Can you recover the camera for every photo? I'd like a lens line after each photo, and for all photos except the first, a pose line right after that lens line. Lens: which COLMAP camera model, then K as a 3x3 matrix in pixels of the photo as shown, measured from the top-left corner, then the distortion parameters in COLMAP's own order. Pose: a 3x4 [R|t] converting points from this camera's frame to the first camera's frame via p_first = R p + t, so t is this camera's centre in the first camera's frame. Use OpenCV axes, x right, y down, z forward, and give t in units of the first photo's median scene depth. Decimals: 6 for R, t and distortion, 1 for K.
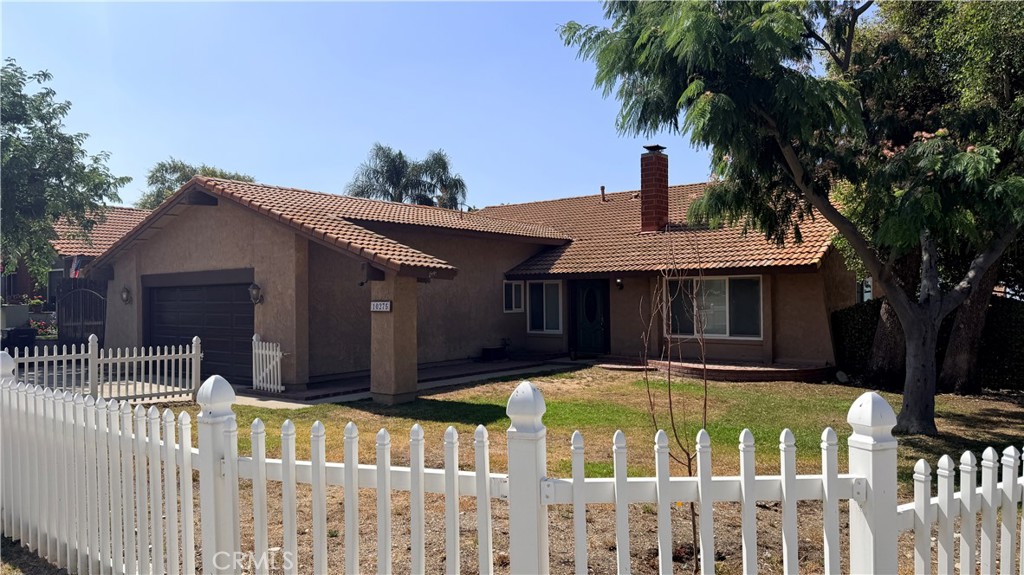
lens RADIAL K [[722.6, 0, 514.0], [0, 722.6, 292.4], [0, 0, 1]] dist [0.006867, 0.000377]
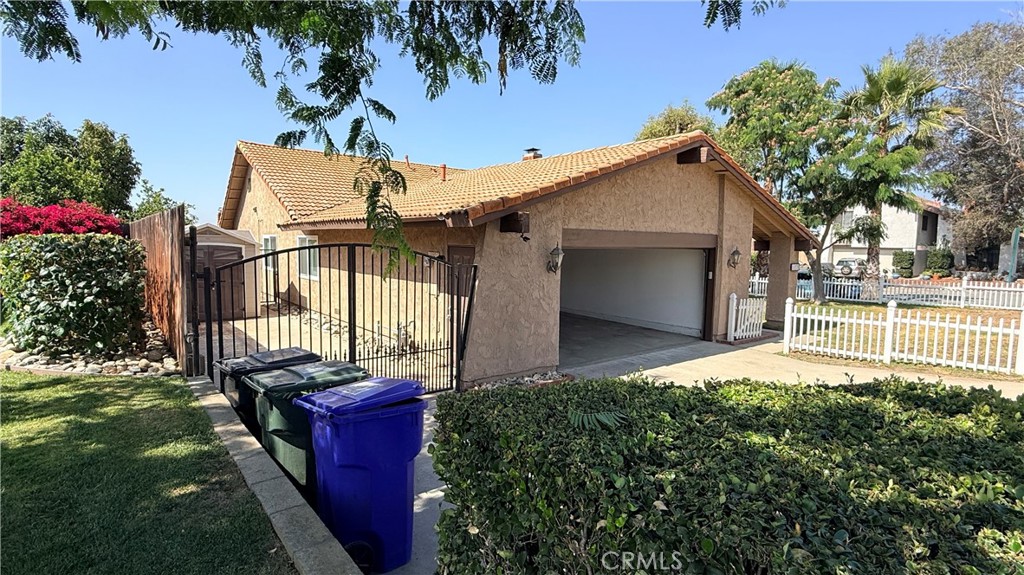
lens RADIAL K [[515.1, 0, 513.9], [0, 515.1, 285.7], [0, 0, 1]] dist [0.003687, 0.000198]
pose [[0.234552, -0.066506, 0.969826, -1.021968], [-0.030226, 0.996676, 0.075657, -0.005739], [-0.971634, -0.047059, 0.231762, 0.951184]]
